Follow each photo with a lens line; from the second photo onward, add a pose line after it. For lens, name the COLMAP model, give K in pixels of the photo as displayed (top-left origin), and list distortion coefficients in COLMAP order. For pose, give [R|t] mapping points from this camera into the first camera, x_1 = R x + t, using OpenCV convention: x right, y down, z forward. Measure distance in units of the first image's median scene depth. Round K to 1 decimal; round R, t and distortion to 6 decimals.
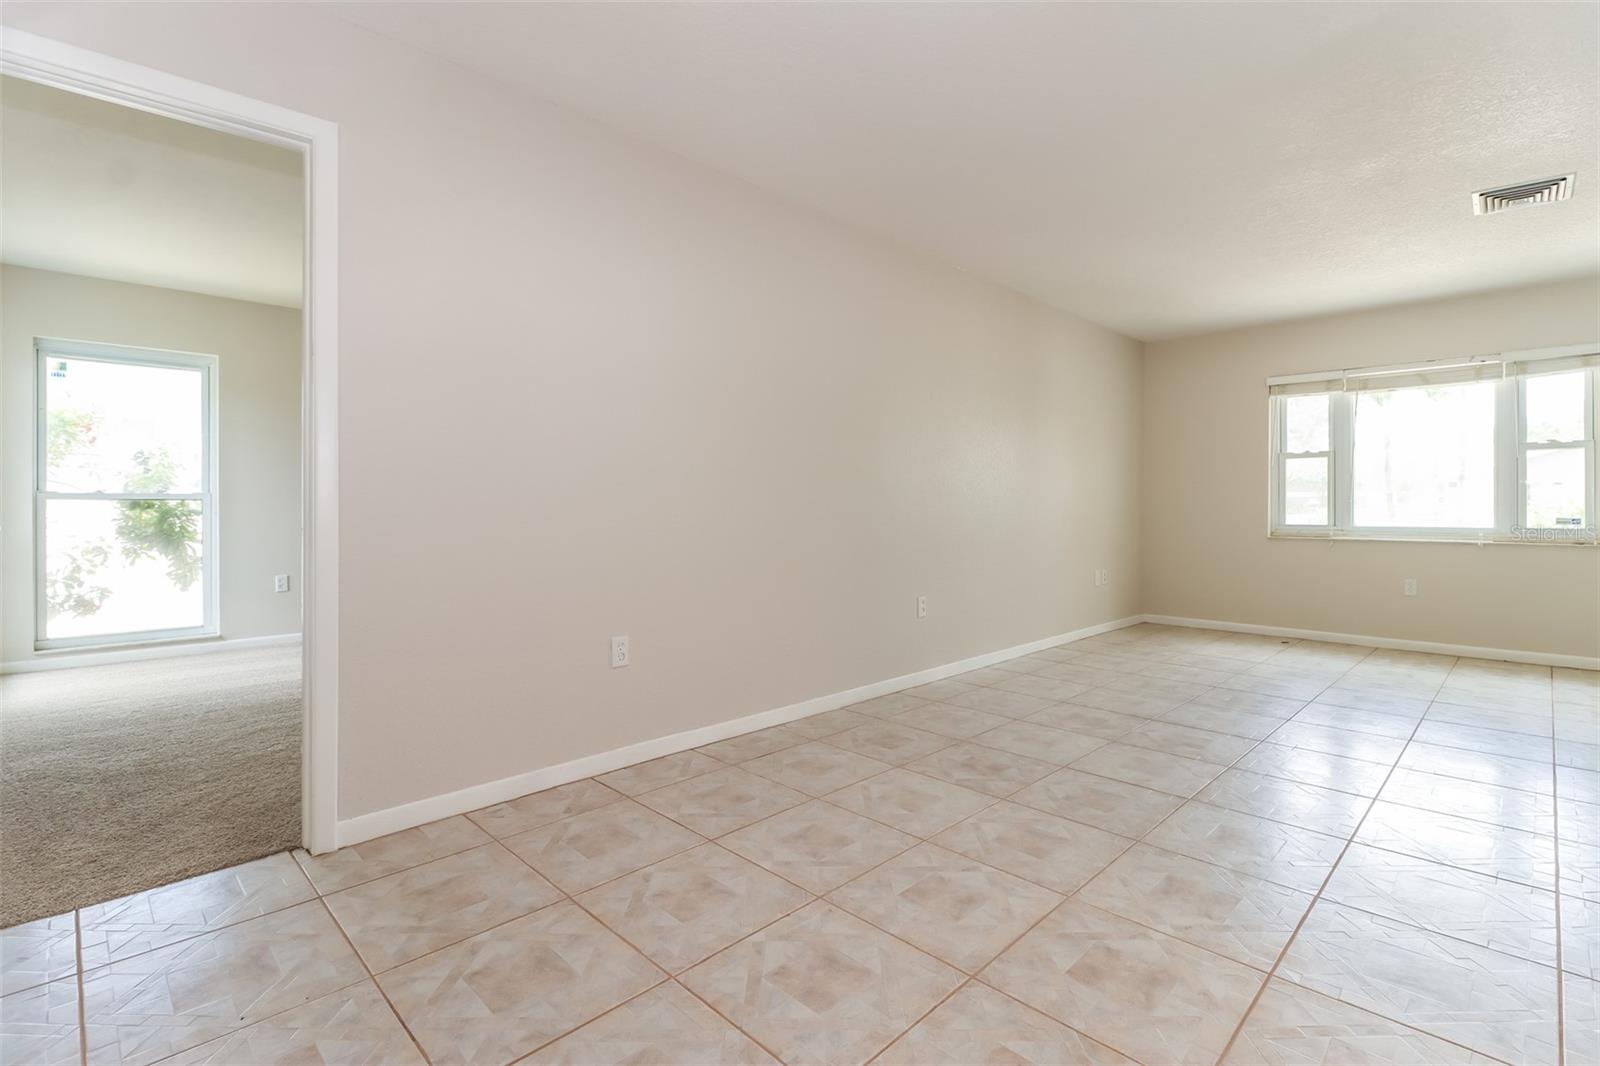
lens RADIAL K [[748.0, 0, 807.7], [0, 748.0, 507.7], [0, 0, 1]] dist [-0.003253, -0.001110]
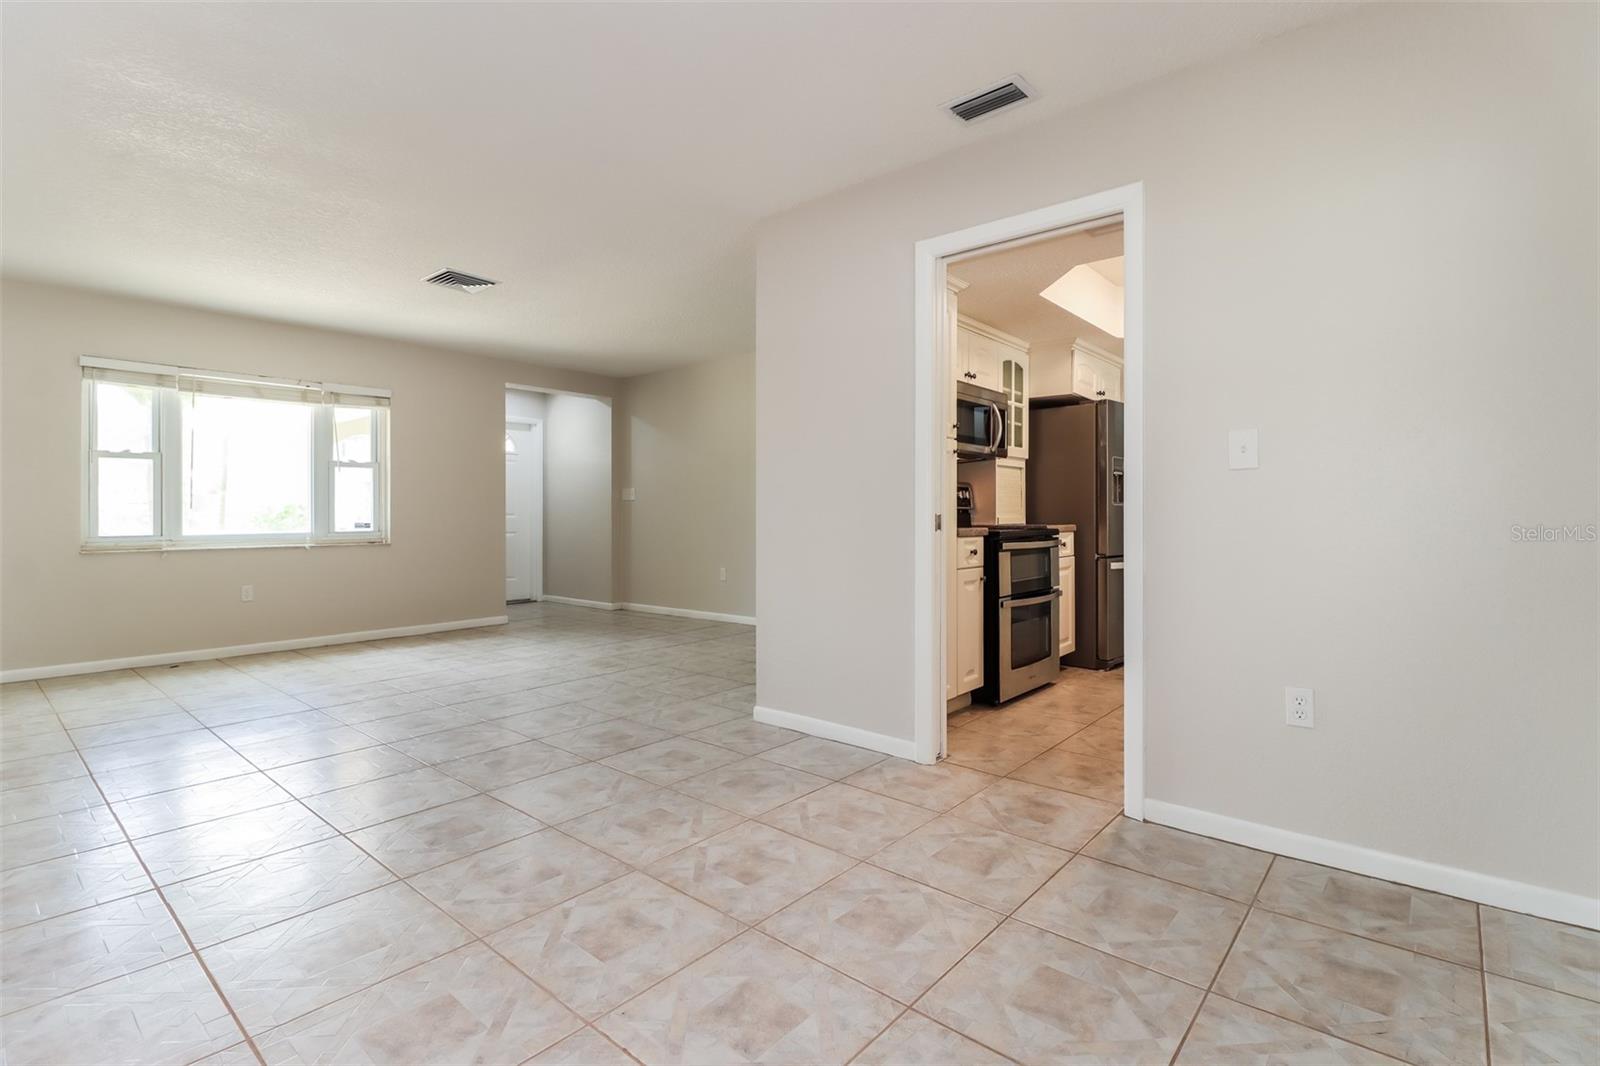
lens RADIAL K [[744.6, 0, 821.5], [0, 744.6, 512.0], [0, 0, 1]] dist [-0.001284, -0.000263]
pose [[-0.088443, -0.000212, 0.996081, -0.123936], [0.004602, 0.999989, 0.000622, -0.000795], [-0.996071, 0.004639, -0.088441, 0.133511]]
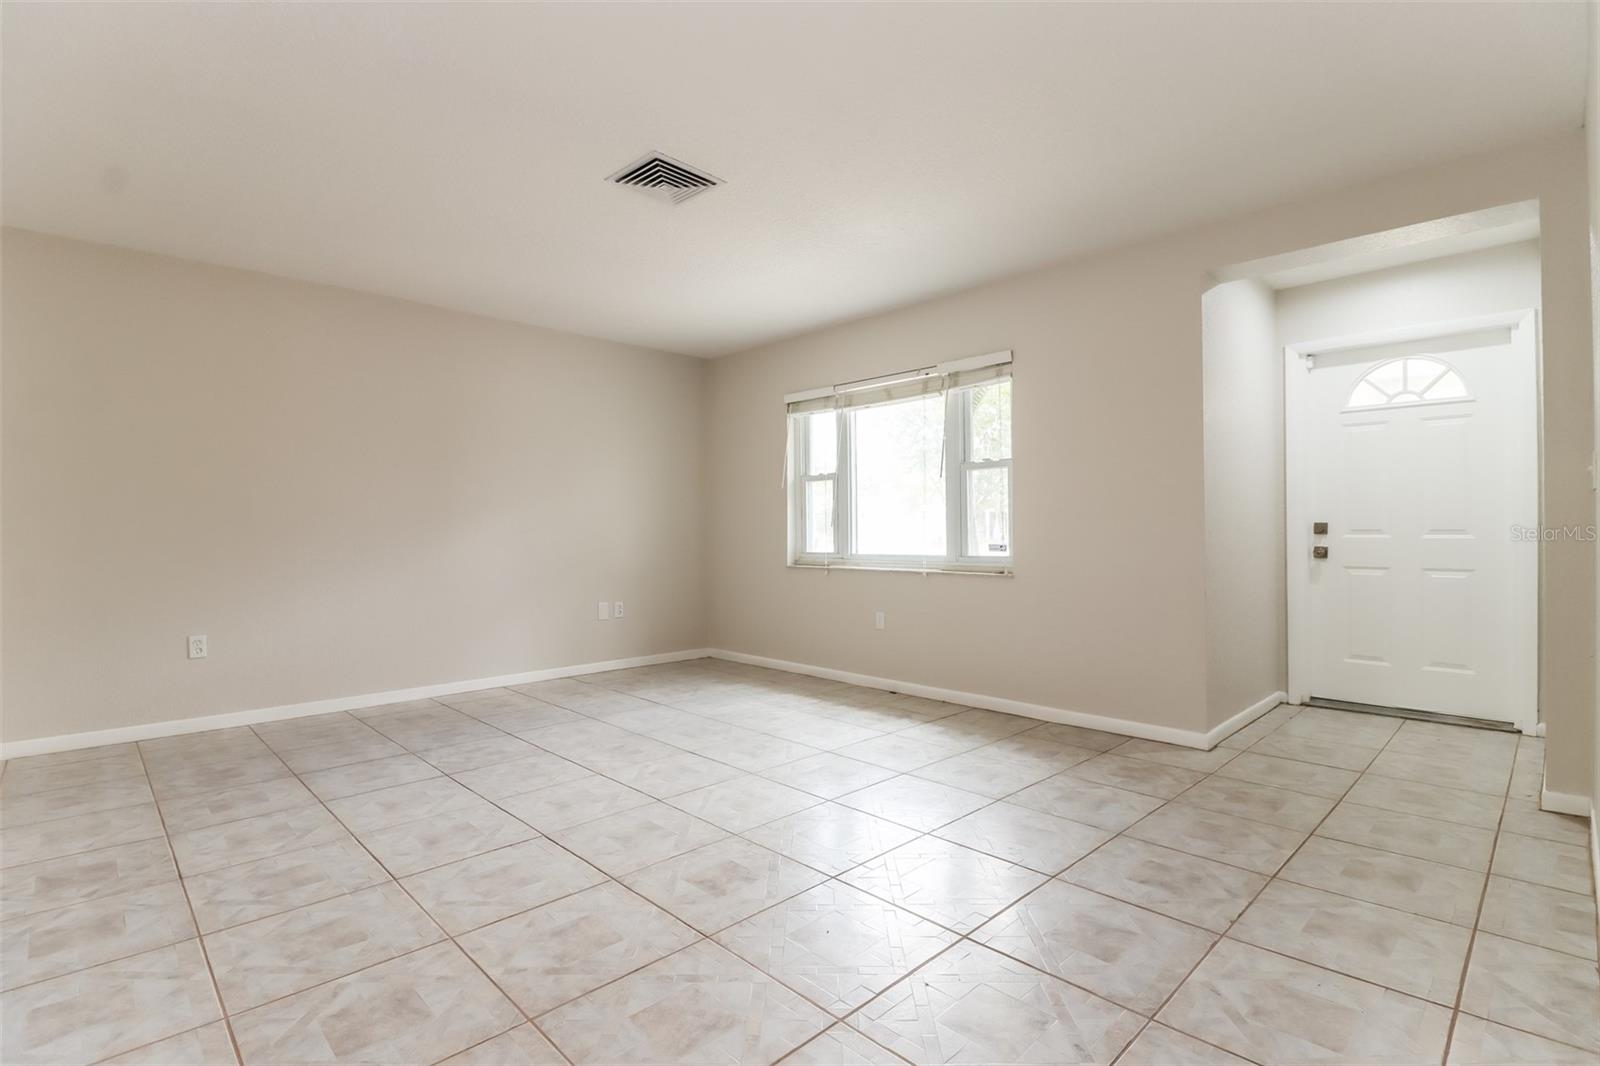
lens RADIAL K [[754.8, 0, 832.5], [0, 754.8, 533.0], [0, 0, 1]] dist [-0.018072, -0.001026]
pose [[0.999949, -0.006145, 0.008034, 0.325073], [0.006181, 0.999971, -0.004371, 0.001152], [-0.008007, 0.004420, 0.999958, 0.031725]]
